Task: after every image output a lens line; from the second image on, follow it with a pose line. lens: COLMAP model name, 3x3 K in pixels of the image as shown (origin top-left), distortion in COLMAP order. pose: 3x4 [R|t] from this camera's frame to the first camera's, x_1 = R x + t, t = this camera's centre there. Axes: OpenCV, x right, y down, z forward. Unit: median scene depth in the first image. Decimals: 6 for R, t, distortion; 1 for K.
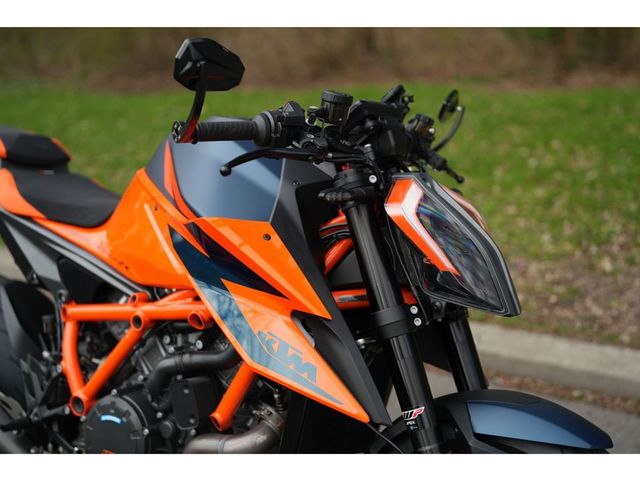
lens RADIAL K [[890.1, 0, 318.2], [0, 890.1, 240.1], [0, 0, 1]] dist [0.052094, 0.000000]
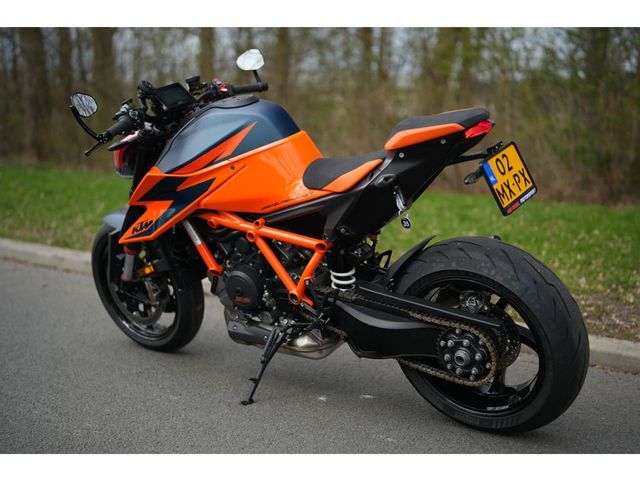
lens RADIAL K [[890.1, 0, 310.8], [0, 890.1, 246.6], [0, 0, 1]] dist [0.052094, 0.000000]
pose [[0.993501, 0.096529, -0.060317, -0.097259], [-0.104366, 0.984022, -0.144248, 0.346540], [0.045429, 0.149606, 0.987702, -0.497790]]
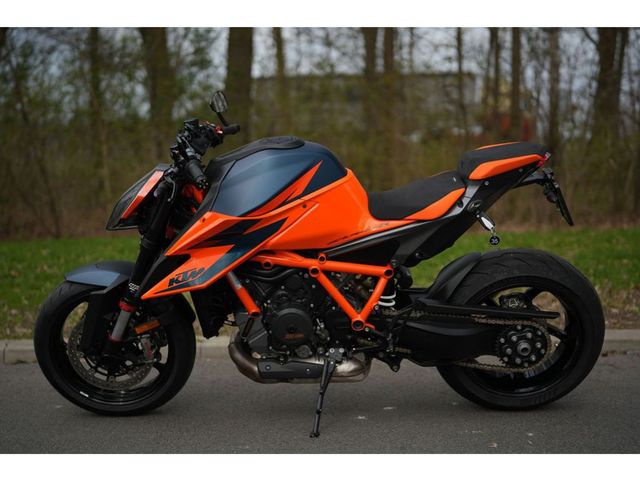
lens RADIAL K [[890.1, 0, 316.8], [0, 890.1, 242.2], [0, 0, 1]] dist [0.052094, 0.000000]
pose [[0.848596, 0.004336, 0.529024, -1.160662], [0.115877, 0.974162, -0.193860, 0.376076], [-0.516196, 0.225810, 0.826167, -0.307966]]
